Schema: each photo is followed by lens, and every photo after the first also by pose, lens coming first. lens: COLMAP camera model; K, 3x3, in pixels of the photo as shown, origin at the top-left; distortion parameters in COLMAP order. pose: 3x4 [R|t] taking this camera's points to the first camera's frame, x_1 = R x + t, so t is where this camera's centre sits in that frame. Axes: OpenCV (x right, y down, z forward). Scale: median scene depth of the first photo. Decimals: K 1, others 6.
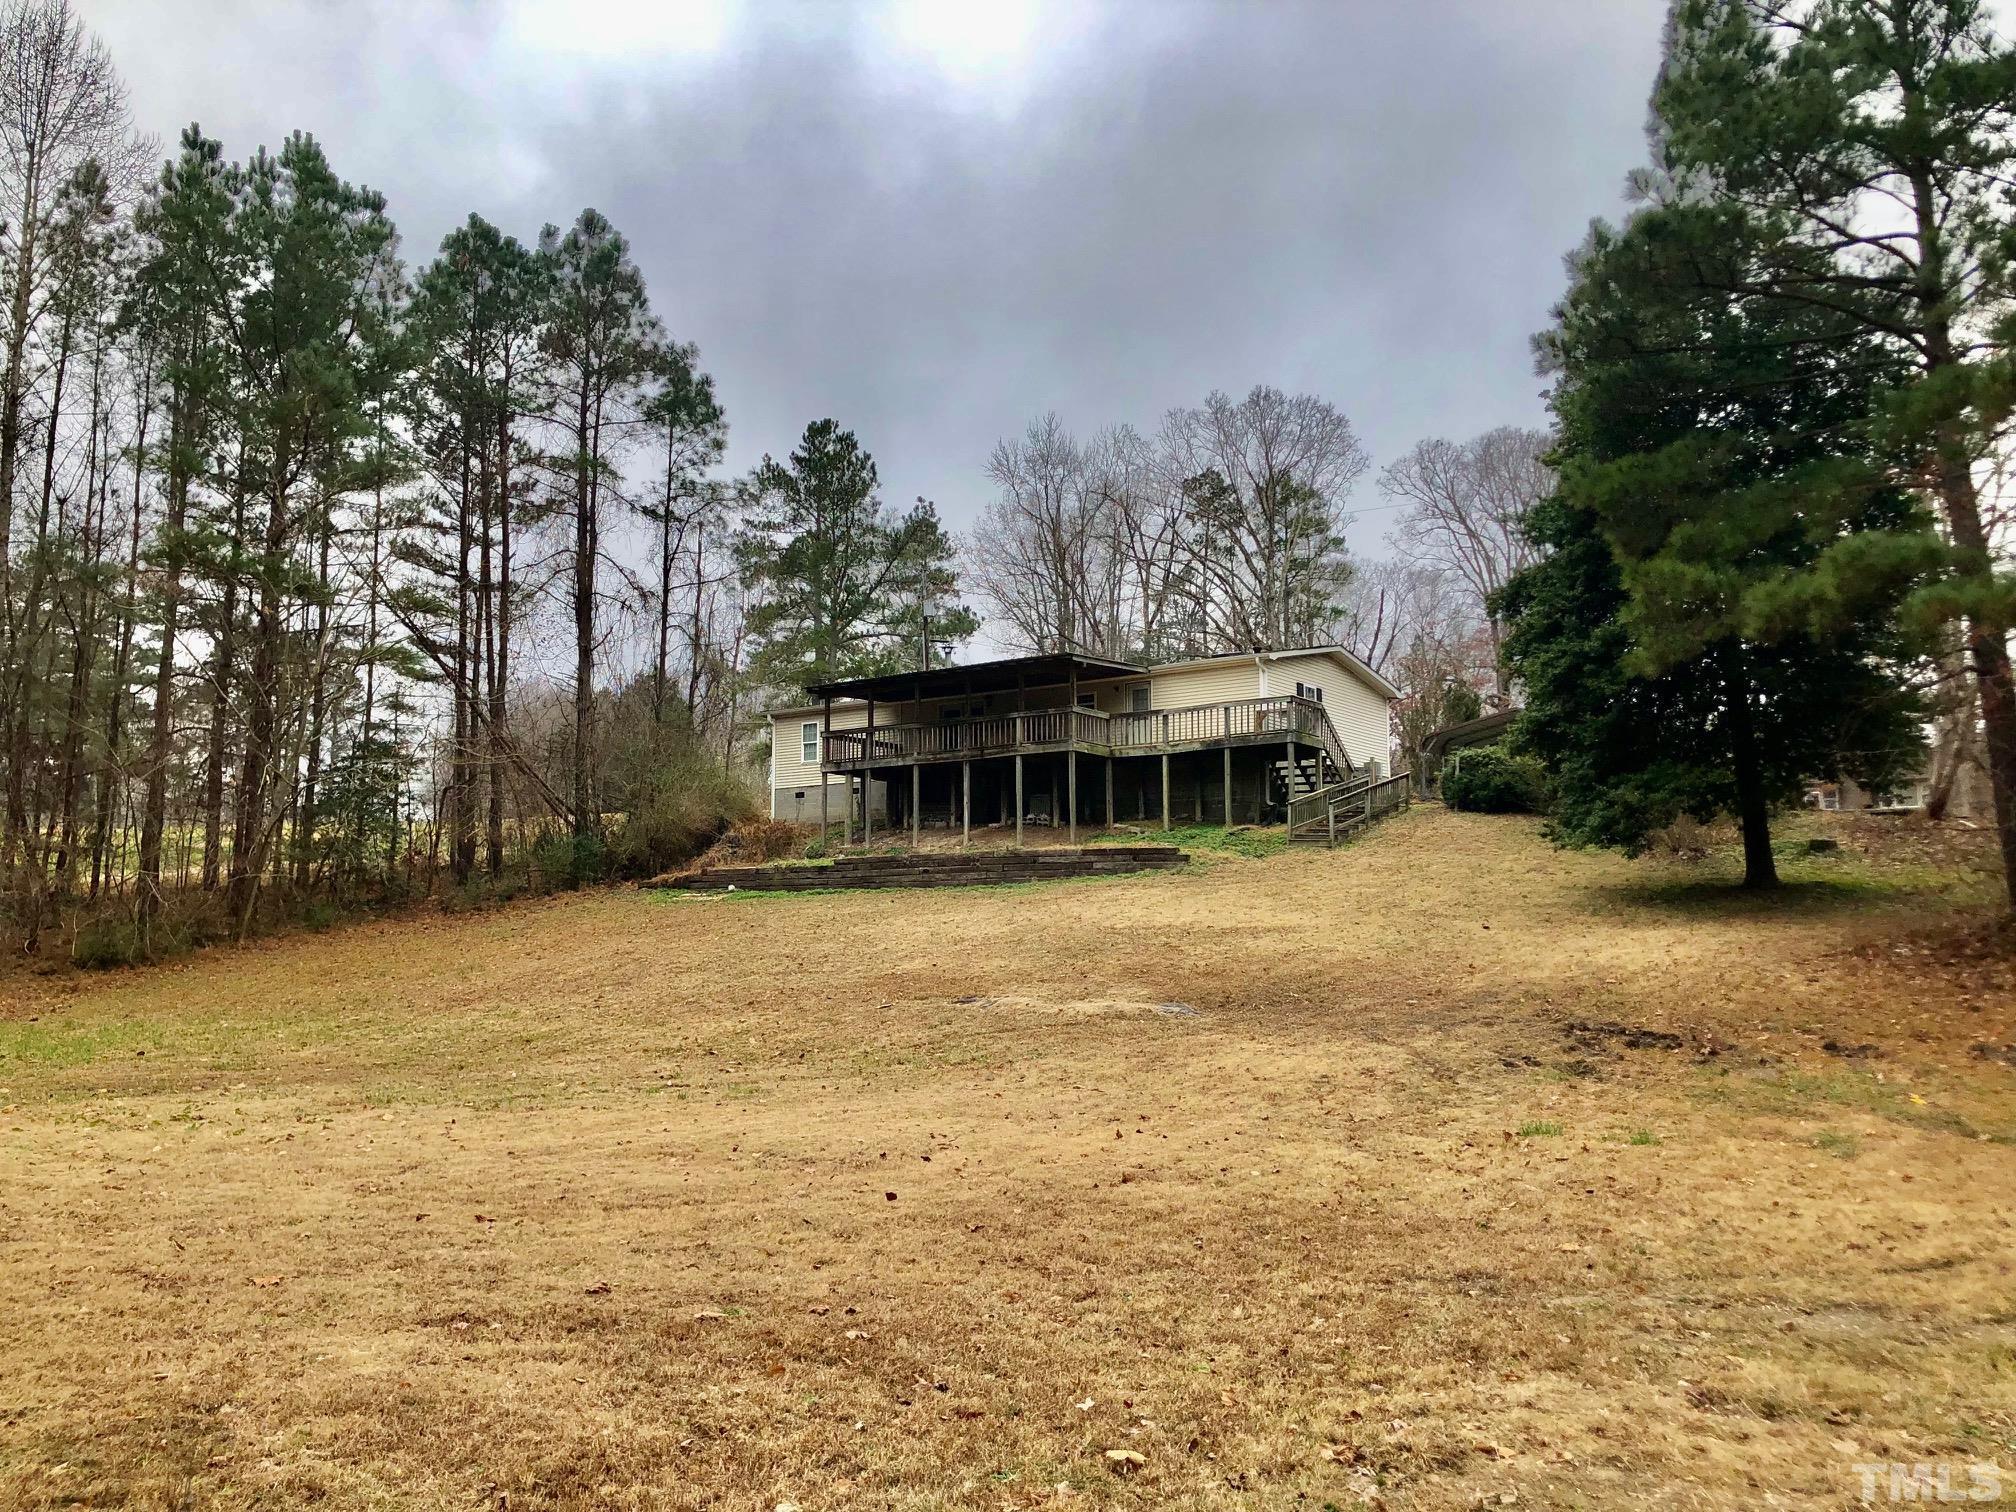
lens RADIAL K [[1671.0, 0, 1008.0], [0, 1671.0, 756.0], [0, 0, 1]] dist [0.034114, -0.002573]
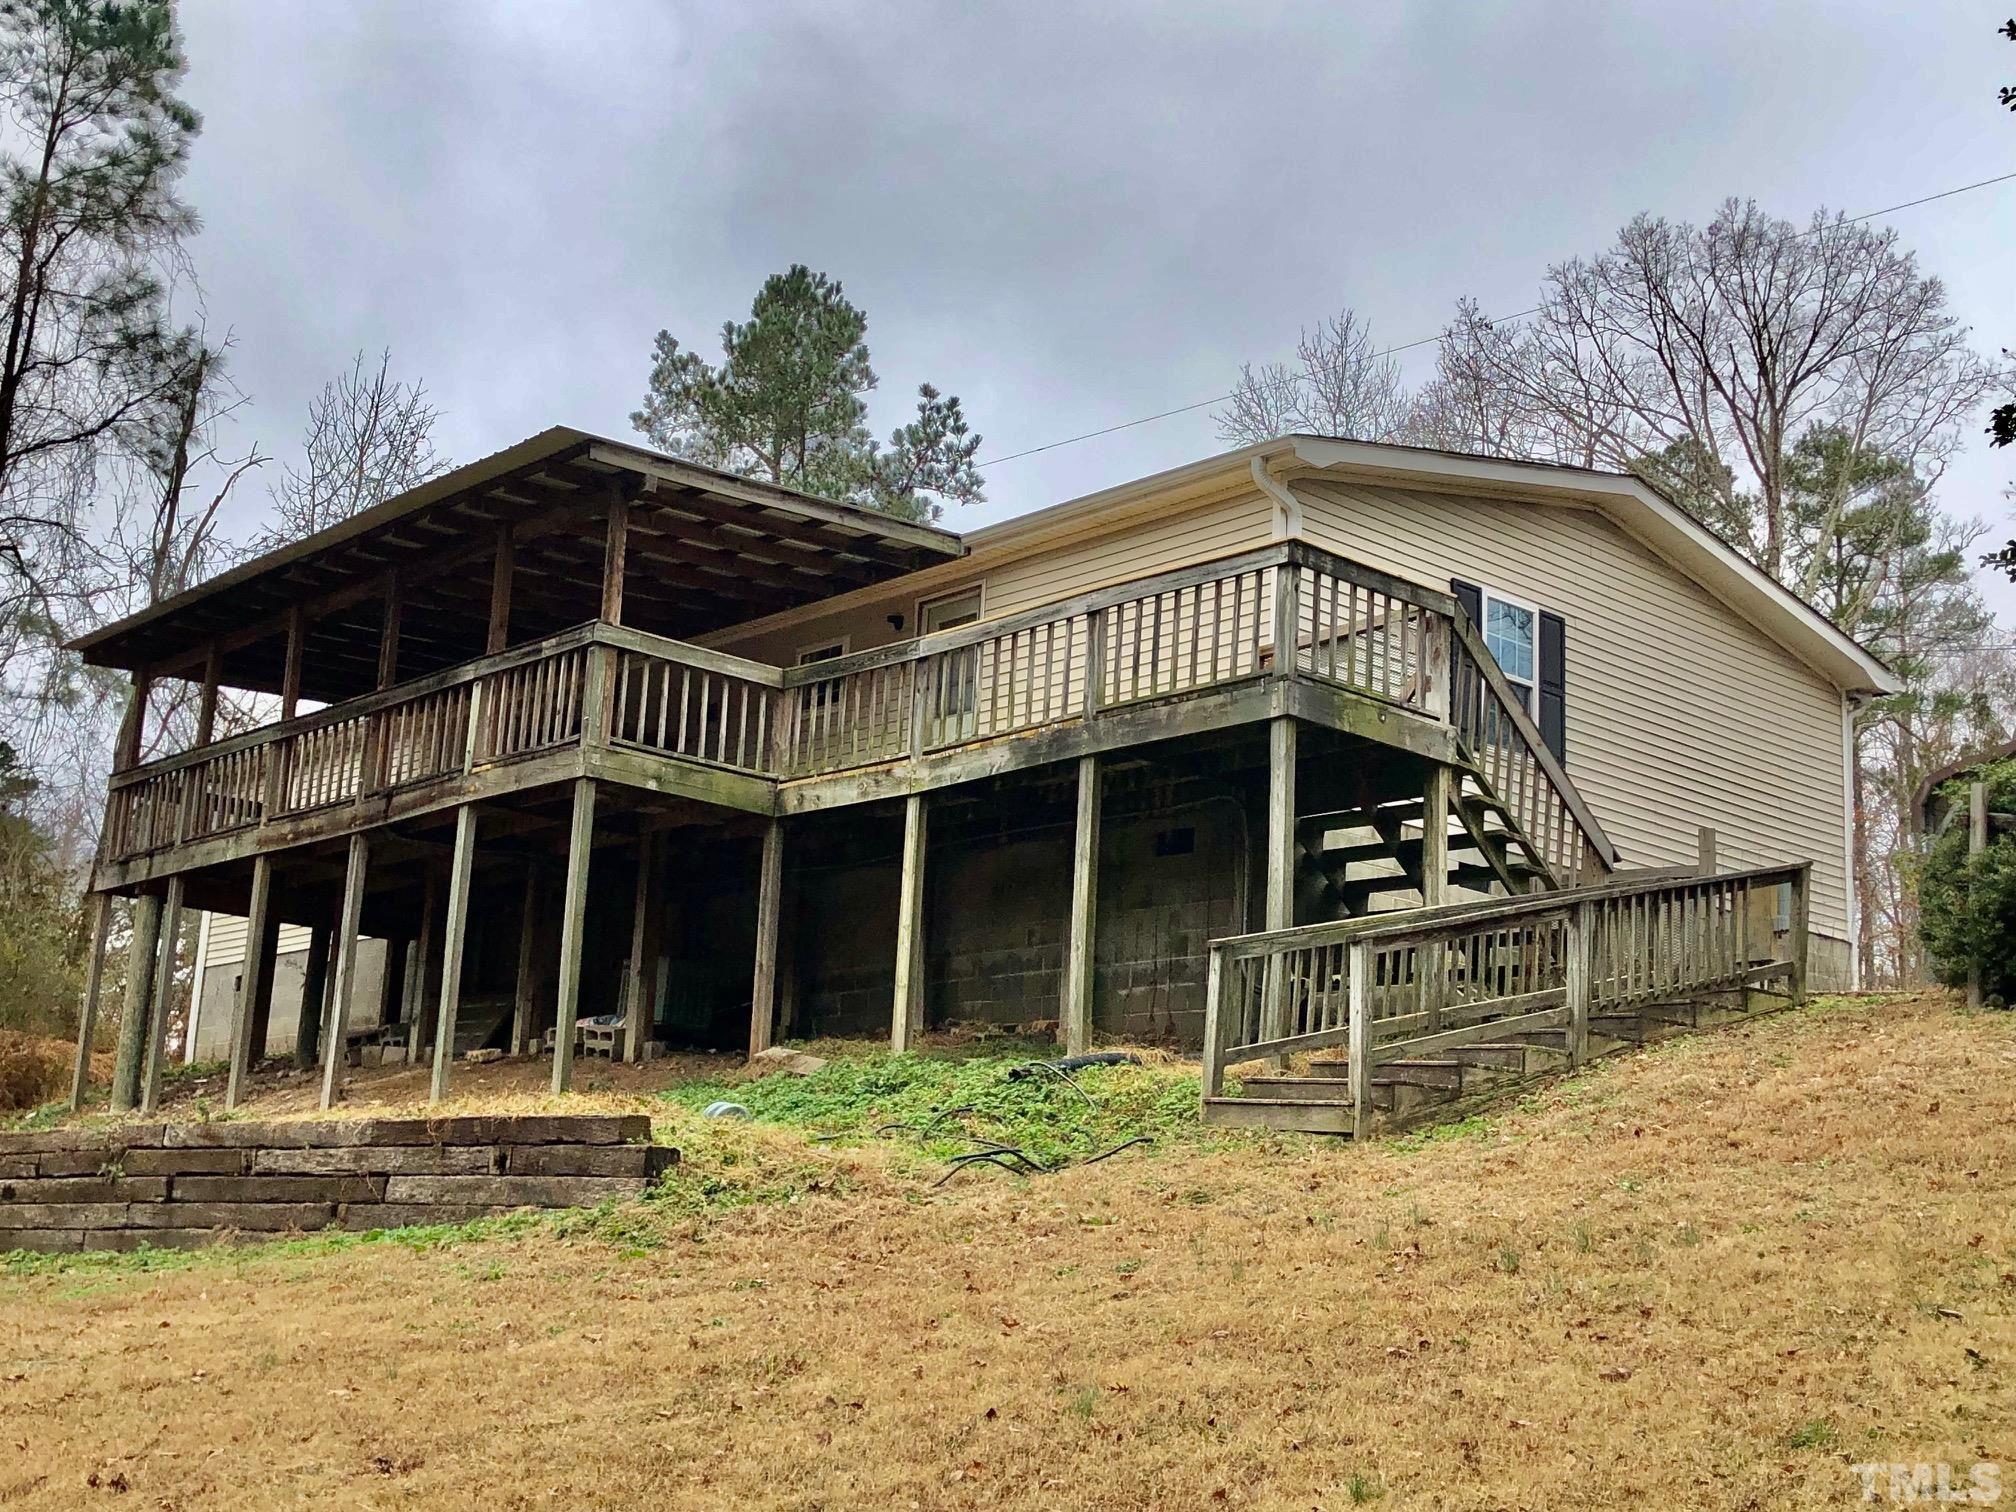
lens RADIAL K [[2452.9, 0, 1008.0], [0, 2452.9, 756.0], [0, 0, 1]] dist [0.014601, -0.014333]
pose [[0.978003, 0.001422, -0.208588, 0.191809], [-0.024503, 0.993836, -0.108115, 0.035719], [0.207149, 0.110847, 0.972009, 0.600846]]
